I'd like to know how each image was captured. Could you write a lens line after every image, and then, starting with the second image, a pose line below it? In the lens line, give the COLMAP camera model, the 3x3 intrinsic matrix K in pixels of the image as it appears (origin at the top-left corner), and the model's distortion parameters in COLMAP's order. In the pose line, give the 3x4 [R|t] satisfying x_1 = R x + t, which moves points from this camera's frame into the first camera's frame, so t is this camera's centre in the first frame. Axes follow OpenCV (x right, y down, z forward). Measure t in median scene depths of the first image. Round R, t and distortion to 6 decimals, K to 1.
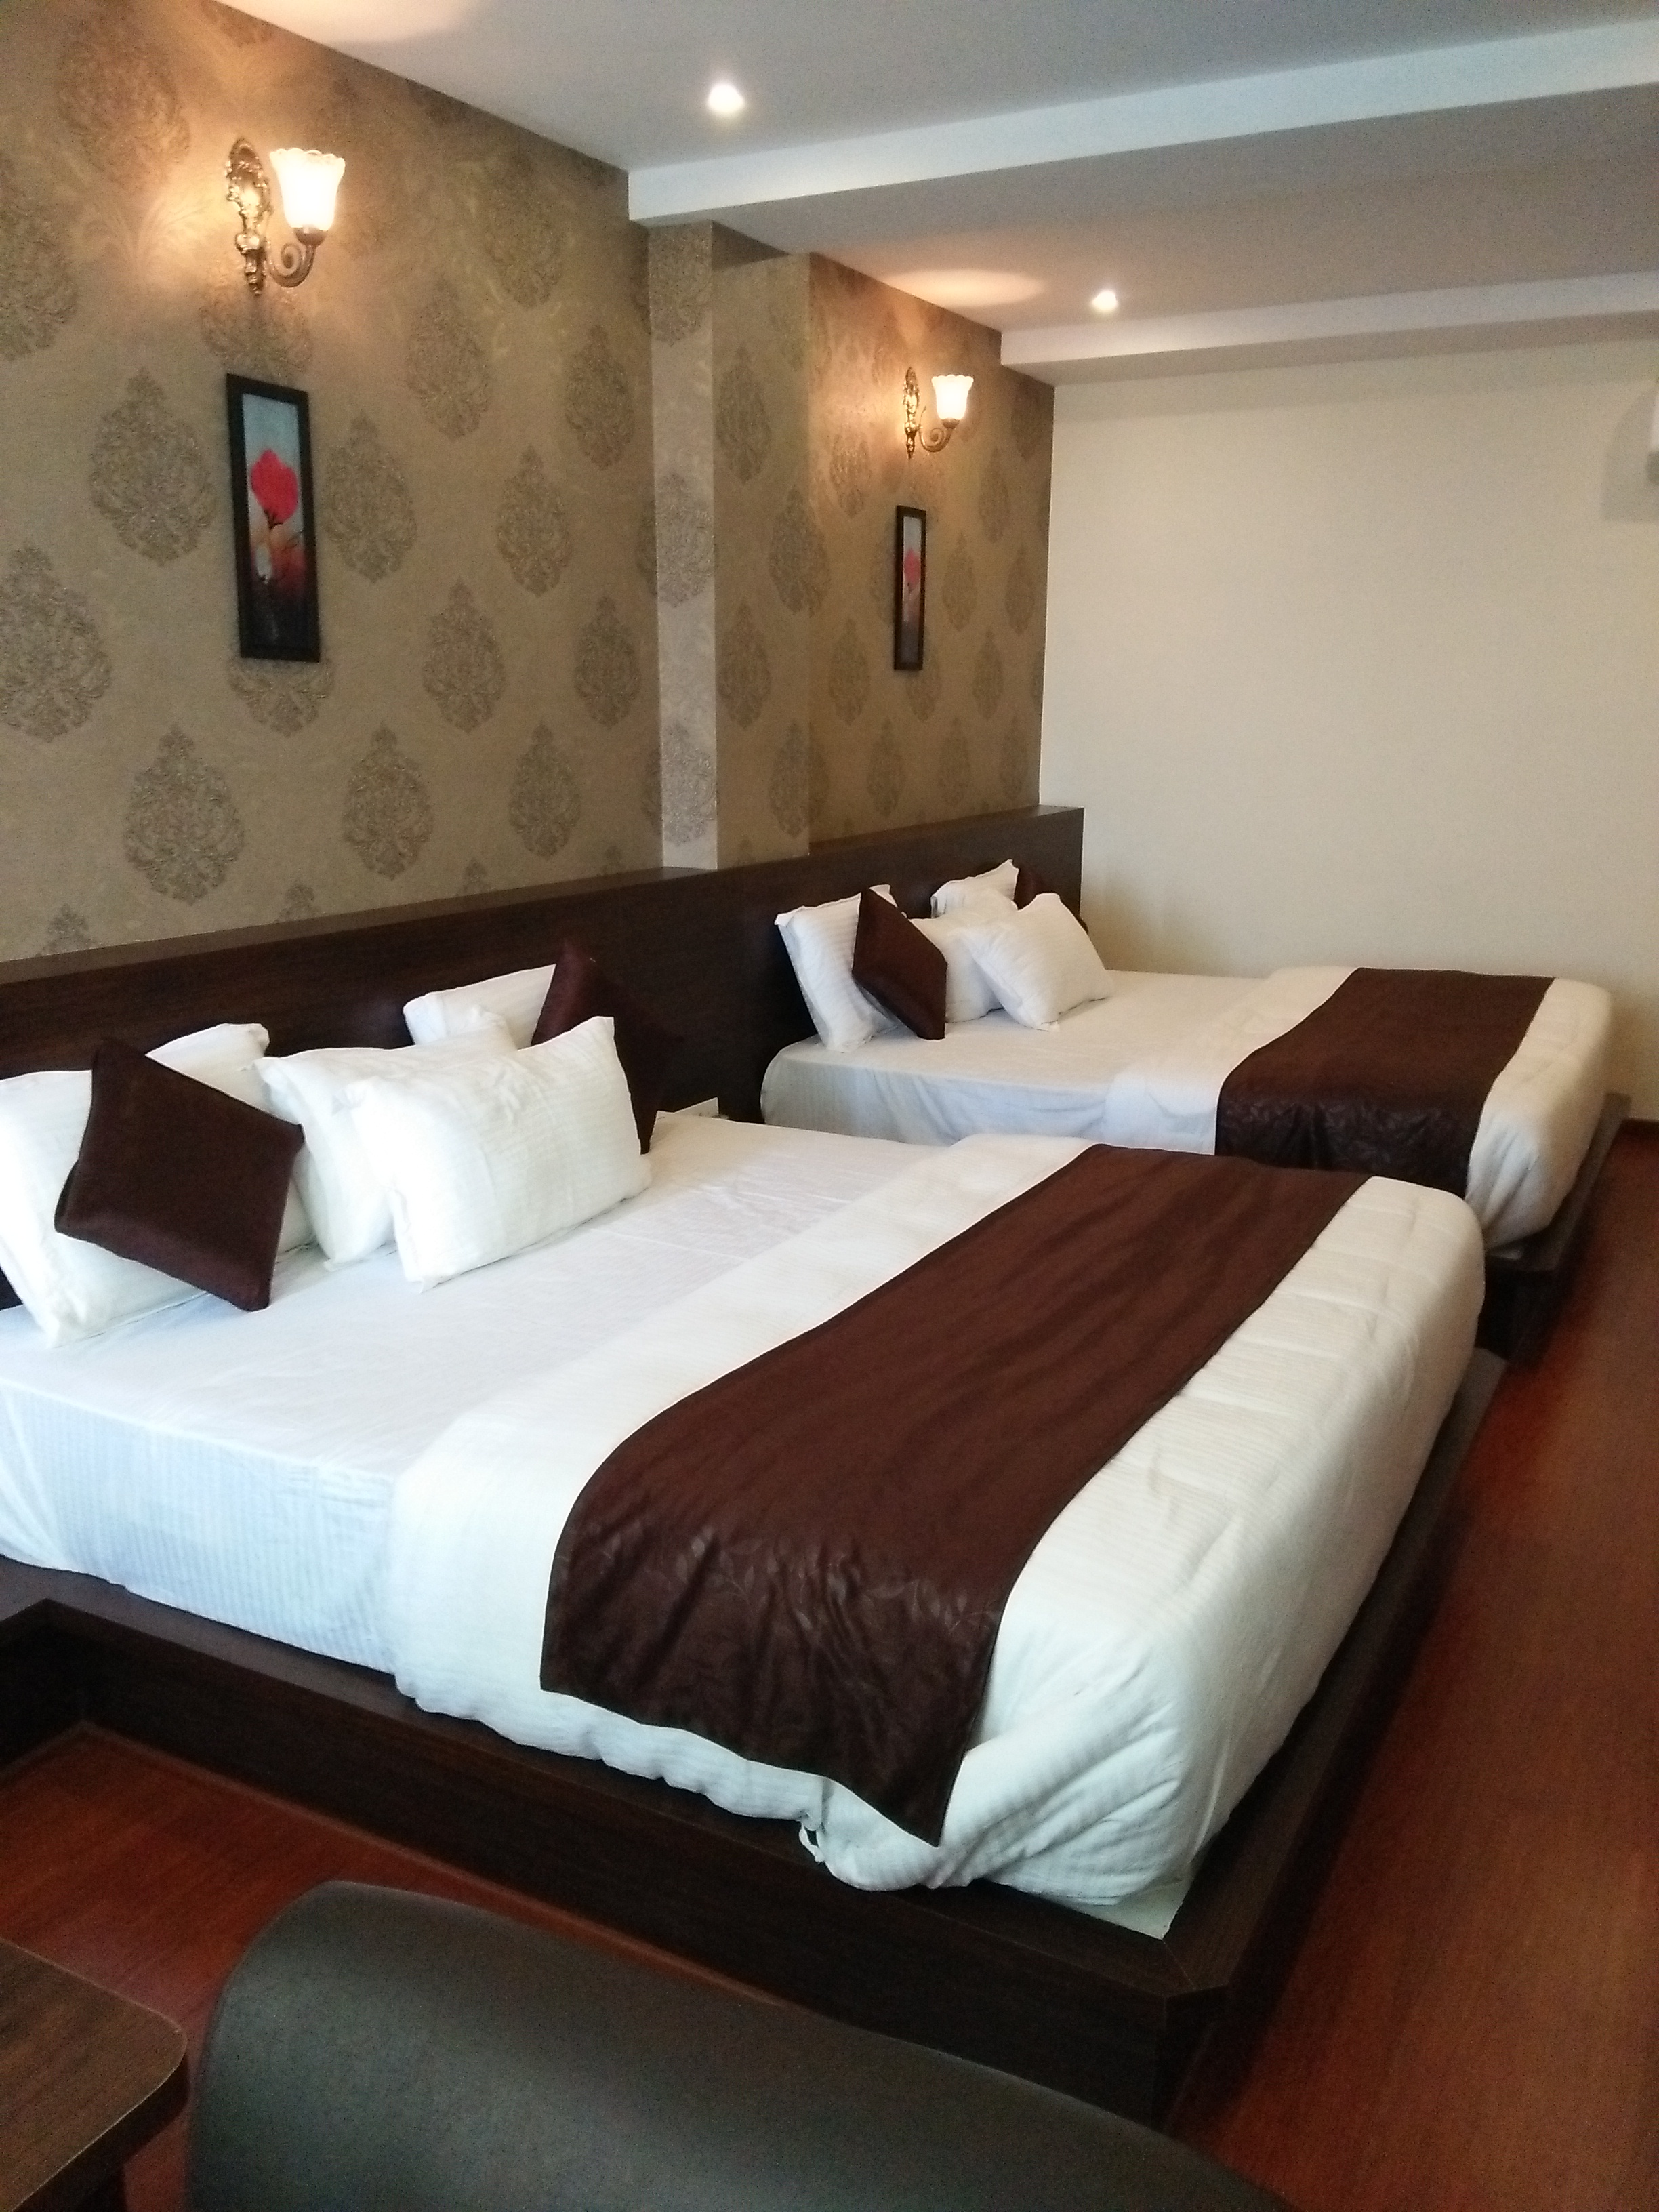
lens RADIAL K [[1758.5, 0, 829.5], [0, 1758.5, 1106.0], [0, 0, 1]] dist [0.139790, -0.210150]
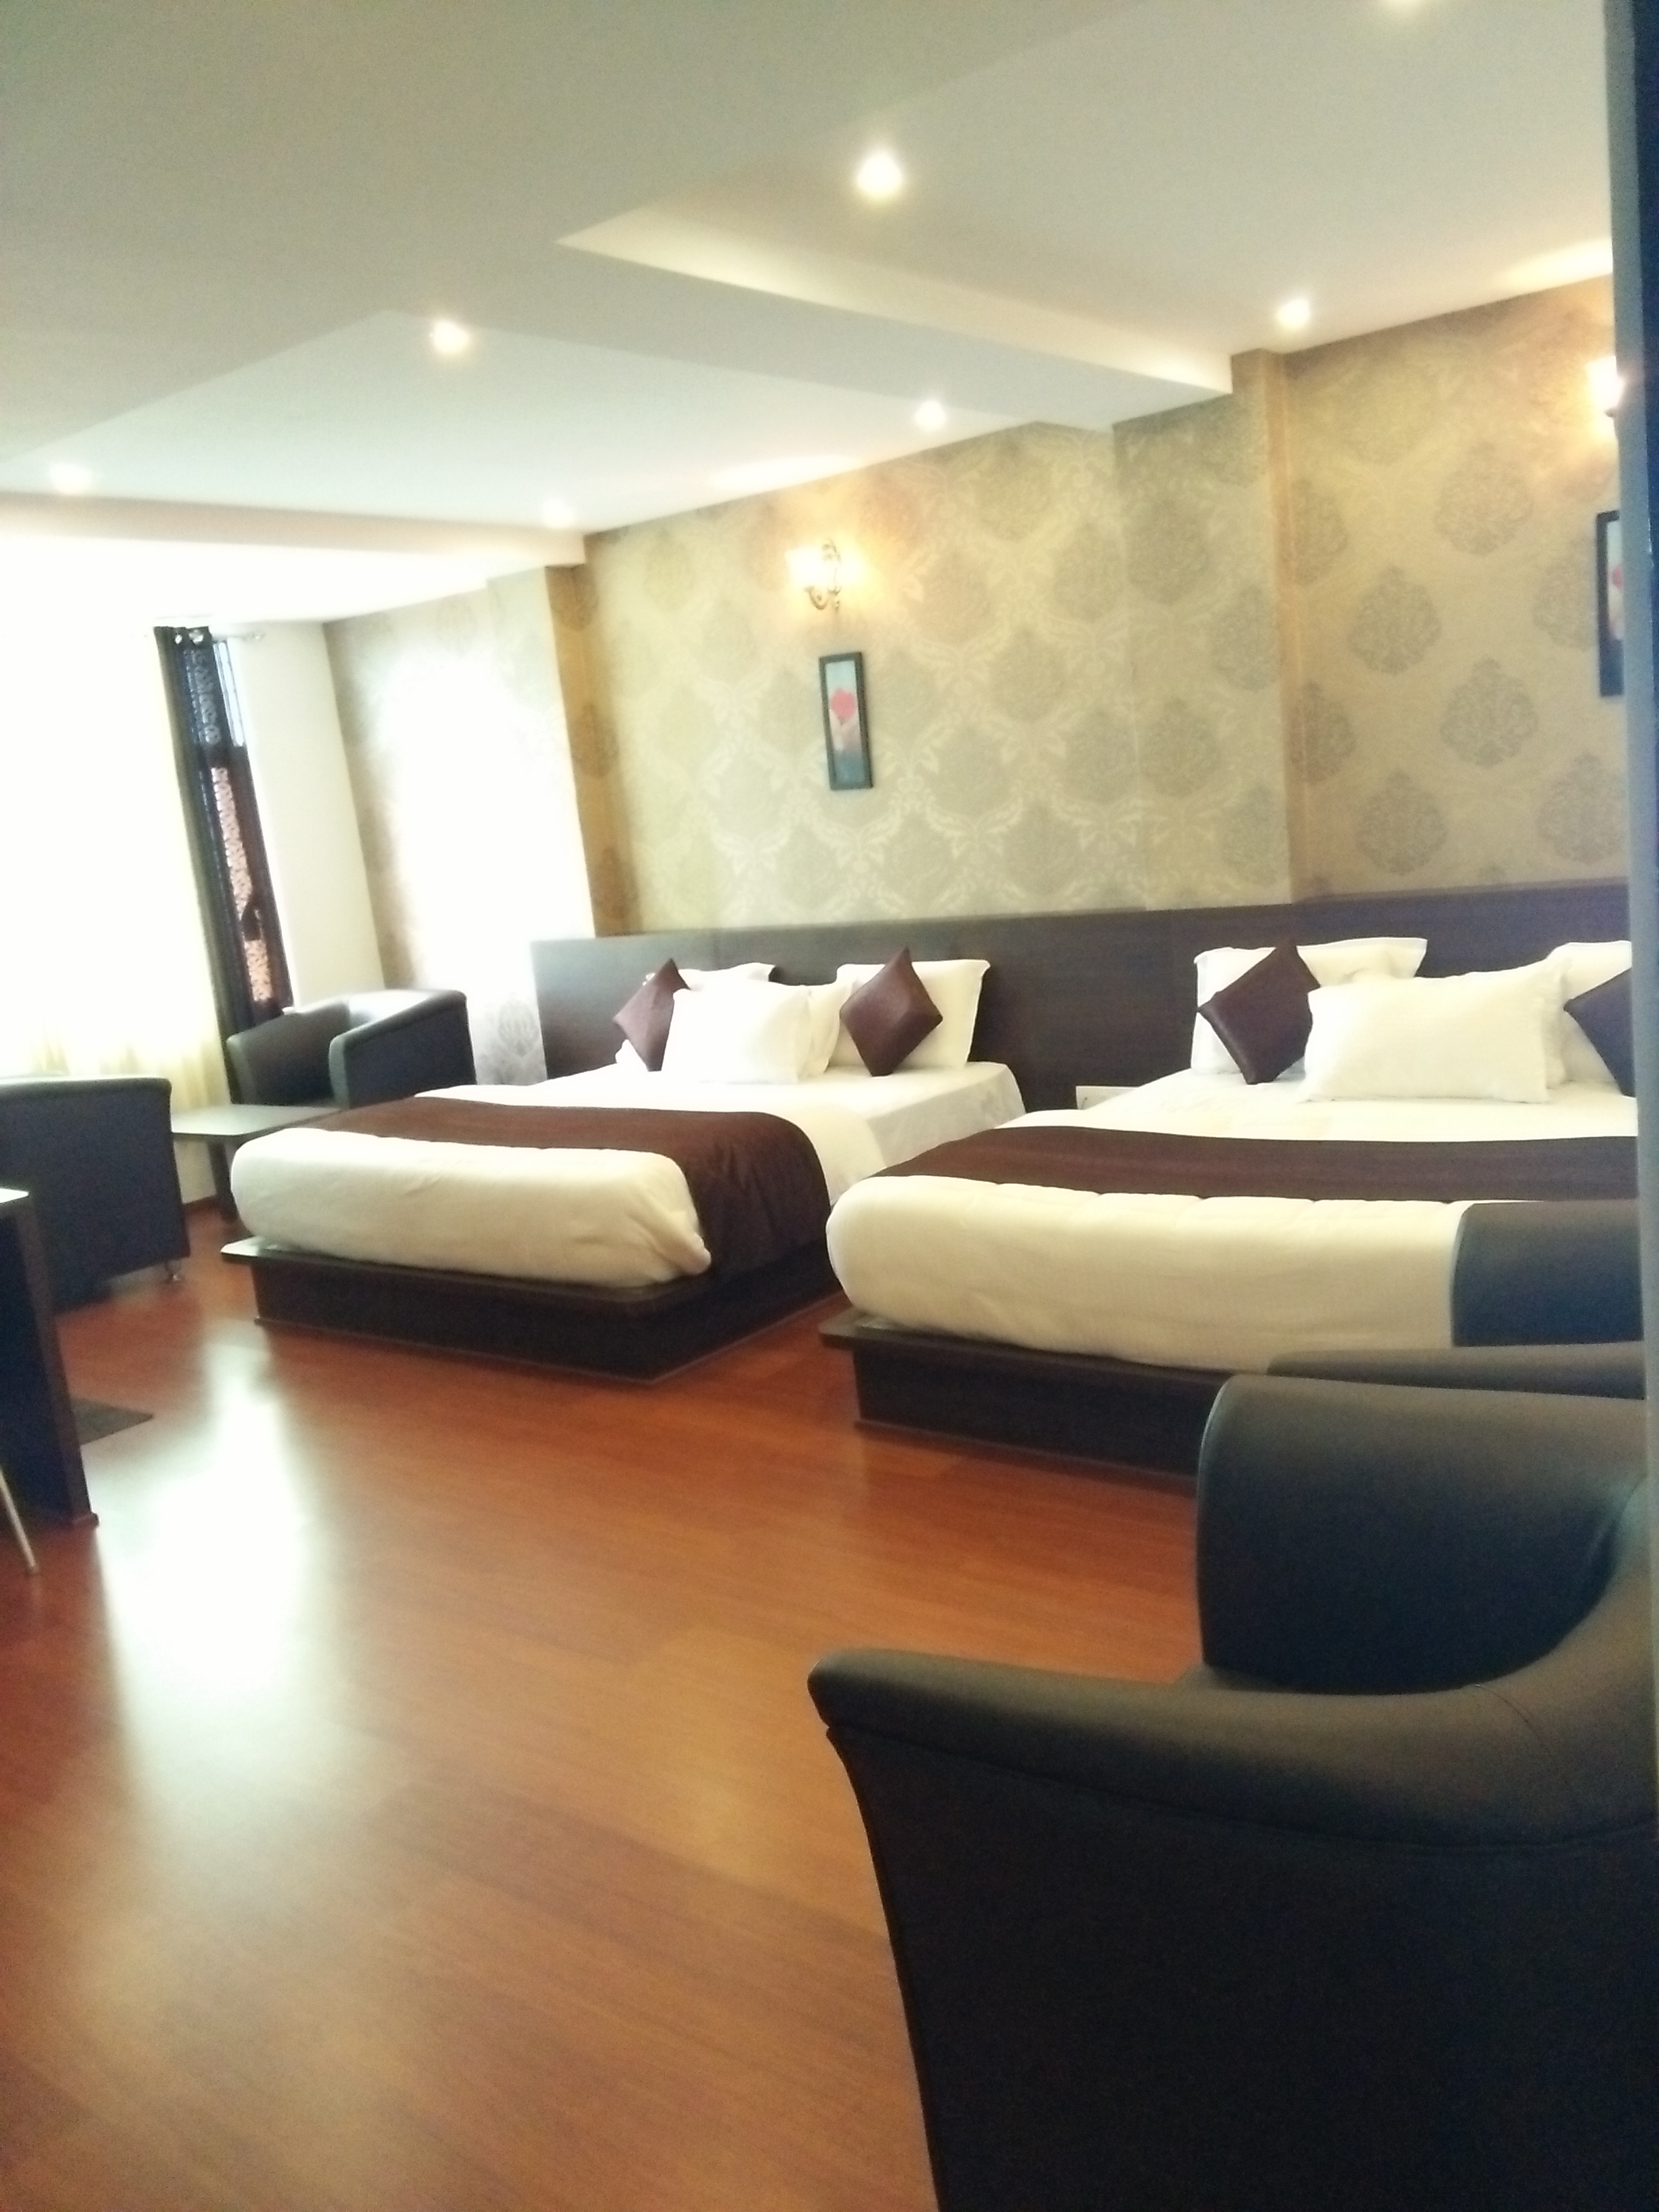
lens RADIAL K [[1758.5, 0, 829.5], [0, 1758.5, 1106.0], [0, 0, 1]] dist [0.139790, -0.210150]
pose [[-0.188211, 0.186455, -0.964267, 1.226445], [-0.125640, 0.969176, 0.211928, -0.238621], [0.974059, 0.161038, -0.158983, 0.998847]]
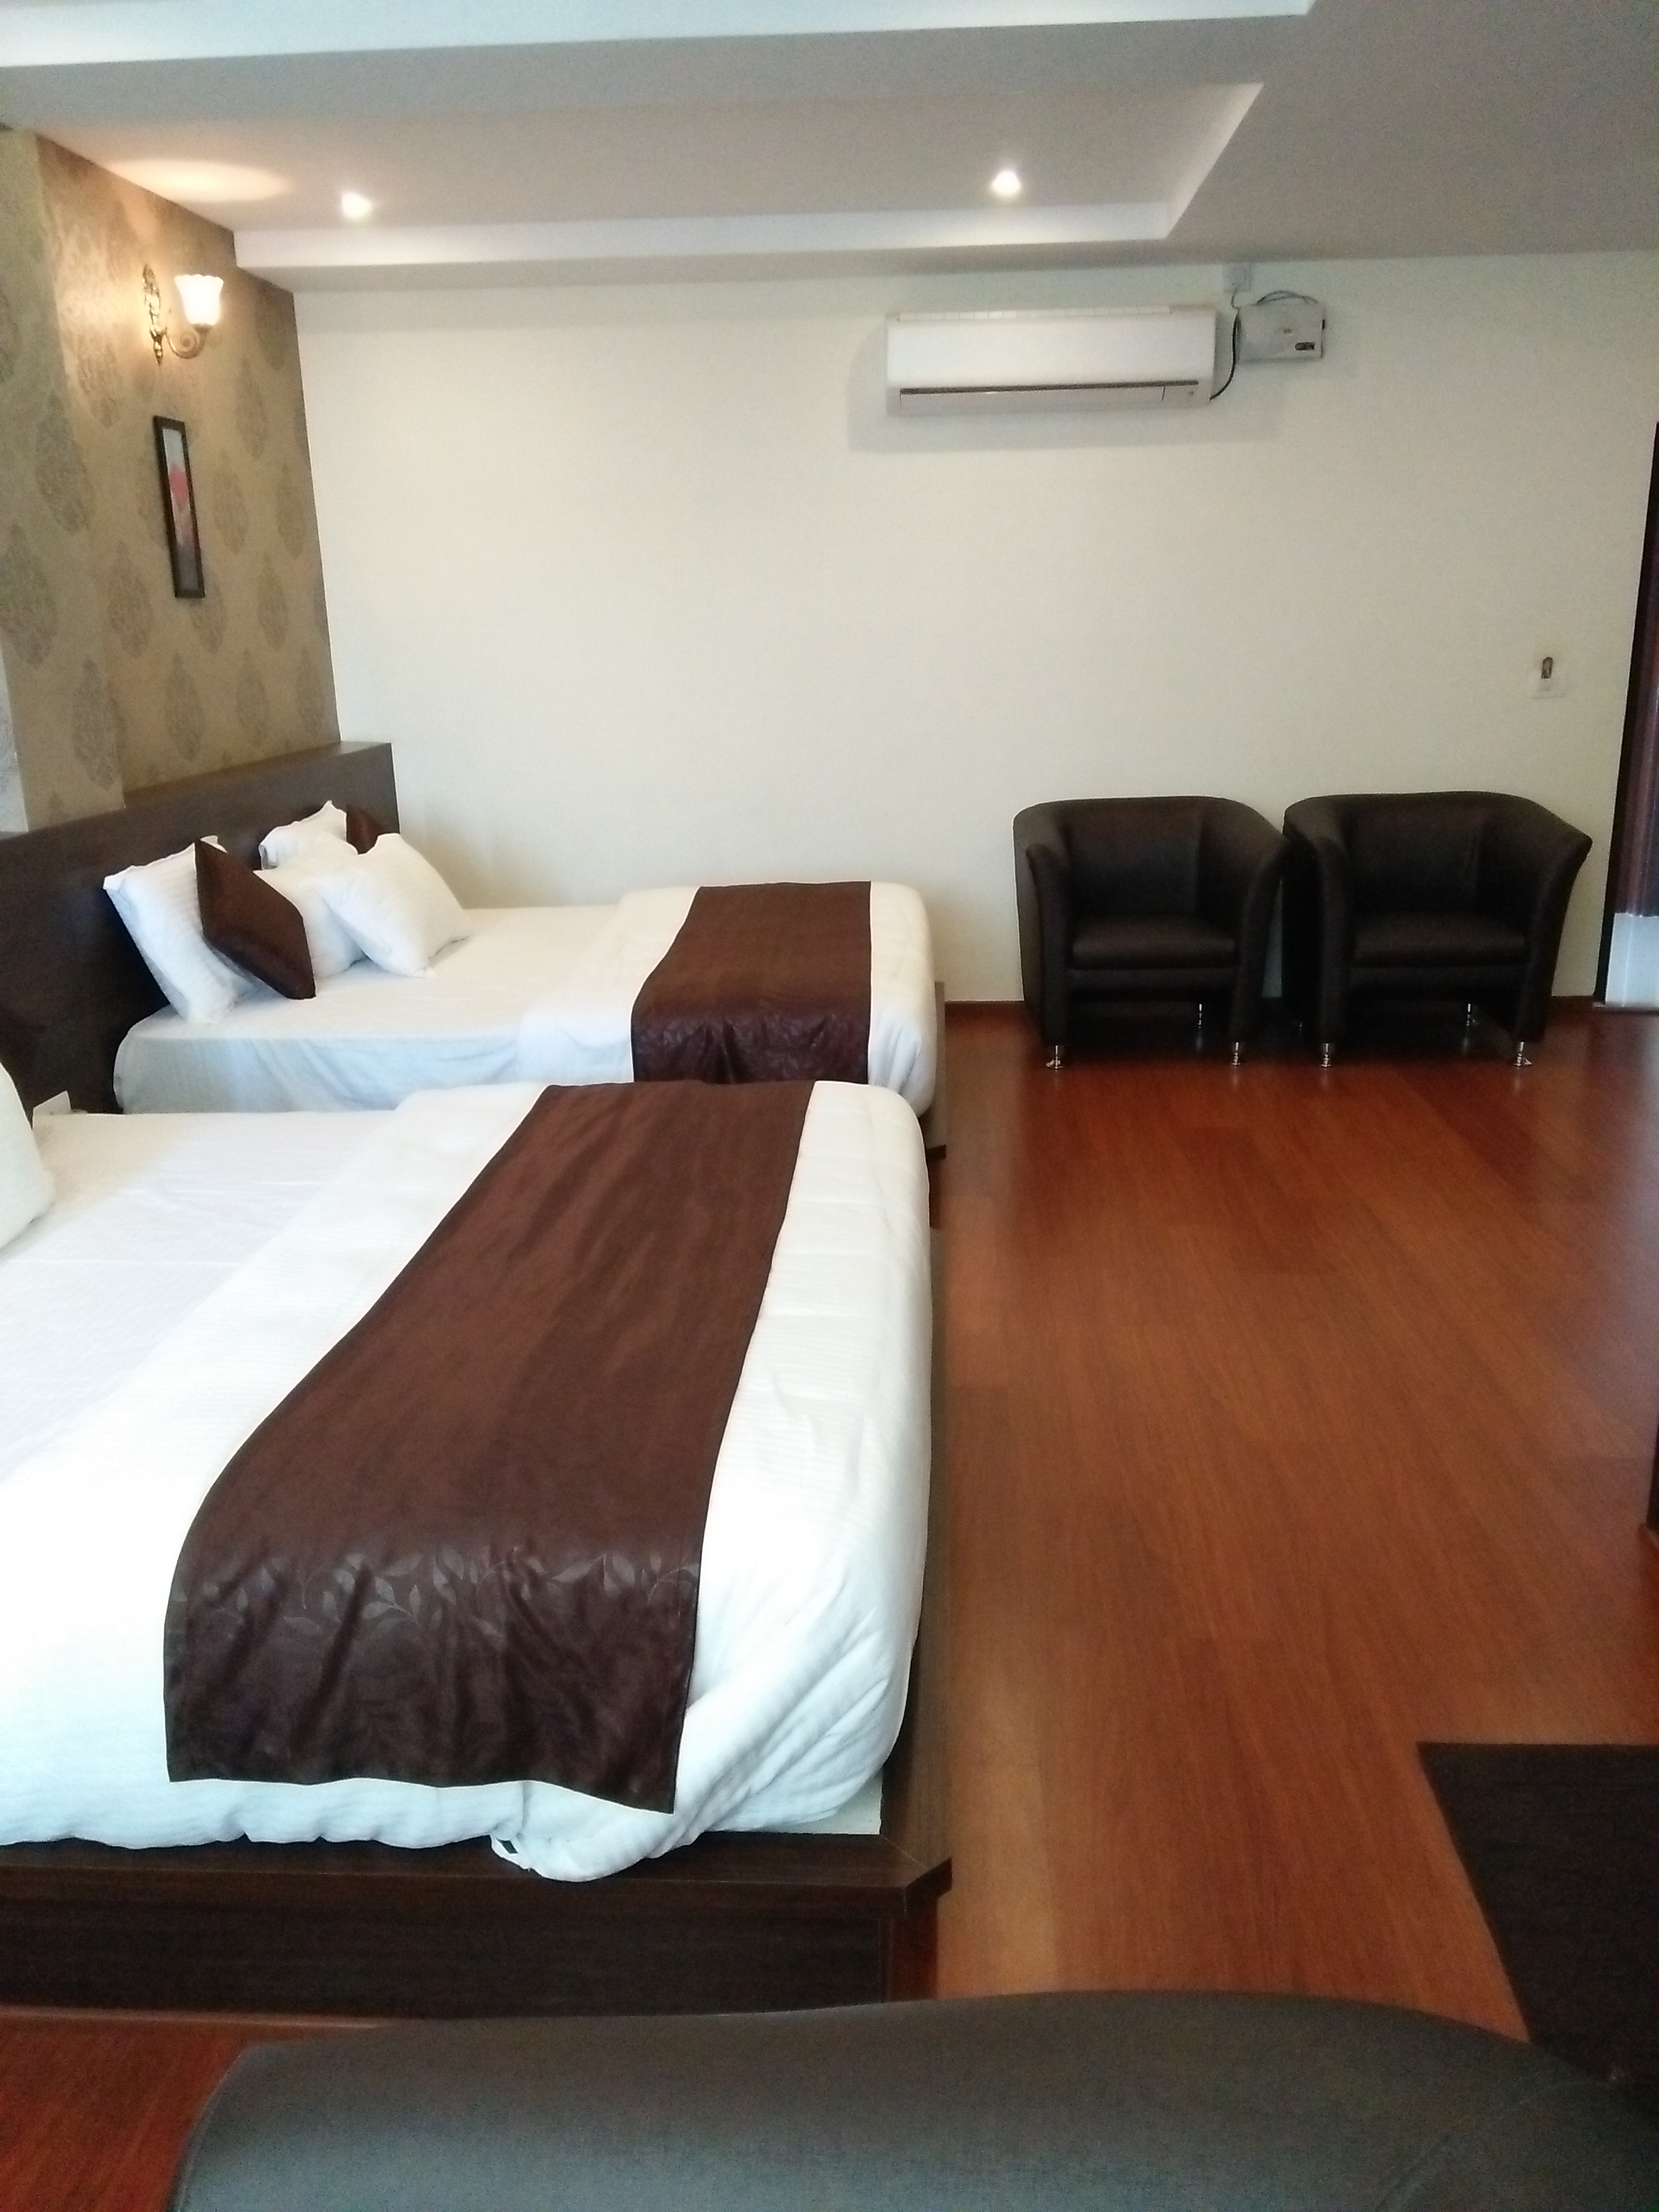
lens RADIAL K [[1758.5, 0, 829.5], [0, 1758.5, 1106.0], [0, 0, 1]] dist [0.139790, -0.210150]
pose [[0.905840, -0.135839, 0.401251, -0.079054], [0.120747, 0.990695, 0.062796, -0.007655], [-0.406047, -0.008433, 0.913813, 0.029971]]
